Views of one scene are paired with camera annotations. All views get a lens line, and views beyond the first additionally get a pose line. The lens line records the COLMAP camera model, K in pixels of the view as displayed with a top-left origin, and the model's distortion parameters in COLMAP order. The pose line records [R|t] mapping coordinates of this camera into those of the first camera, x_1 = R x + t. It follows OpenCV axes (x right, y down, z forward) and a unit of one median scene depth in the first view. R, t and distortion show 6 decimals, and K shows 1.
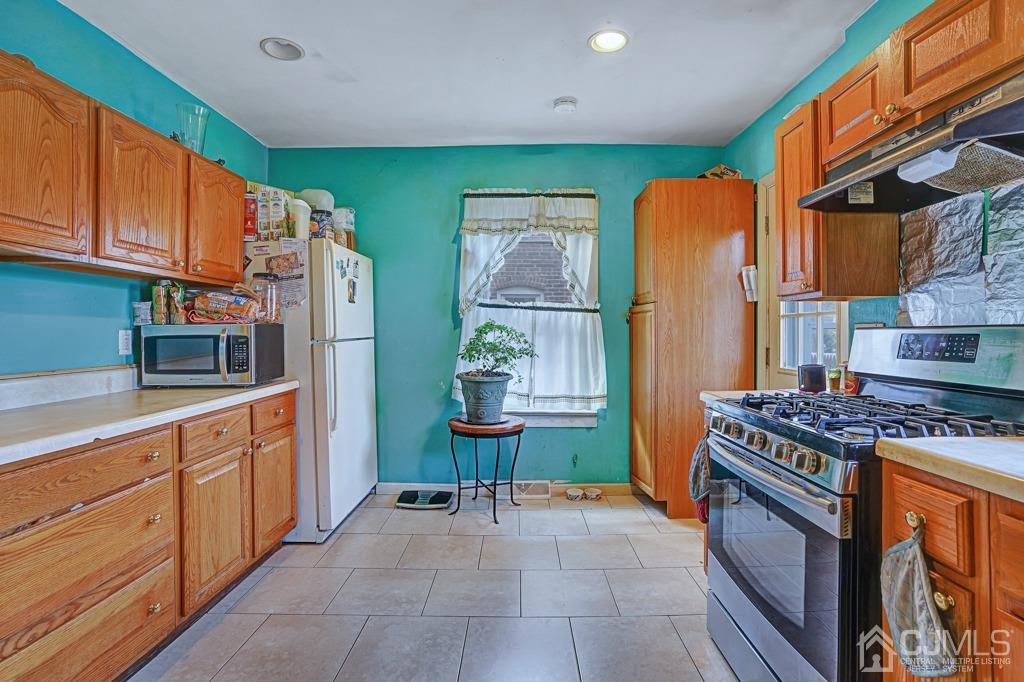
lens RADIAL K [[488.1, 0, 517.7], [0, 488.1, 343.4], [0, 0, 1]] dist [-0.069815, 0.021233]
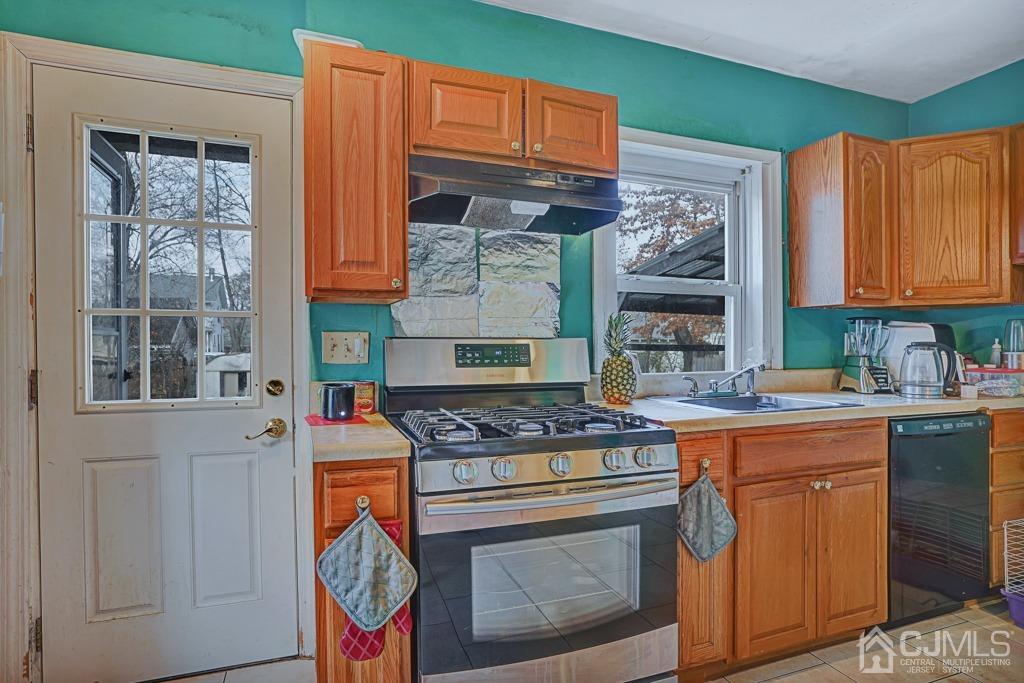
lens RADIAL K [[553.0, 0, 515.7], [0, 553.0, 351.0], [0, 0, 1]] dist [-0.034825, 0.000585]
pose [[-0.348993, -0.008278, 0.937089, -0.233471], [0.014601, 0.999792, 0.014270, -0.012299], [-0.937012, 0.018663, -0.348799, 0.797760]]
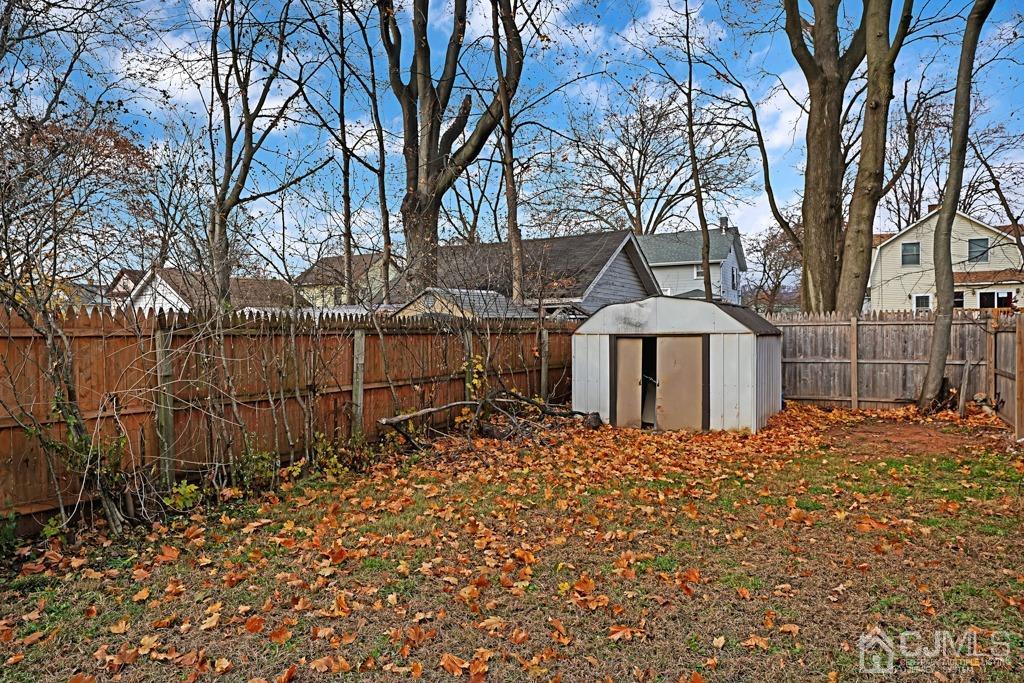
lens RADIAL K [[664.4, 0, 512.0], [0, 664.4, 341.5], [0, 0, 1]] dist [-0.002024, -0.001392]
pose [[0.506554, -0.001059, 0.862207, 3.179098], [0.012814, 0.999898, -0.006301, 0.320113], [-0.862113, 0.014240, 0.506516, 0.305412]]
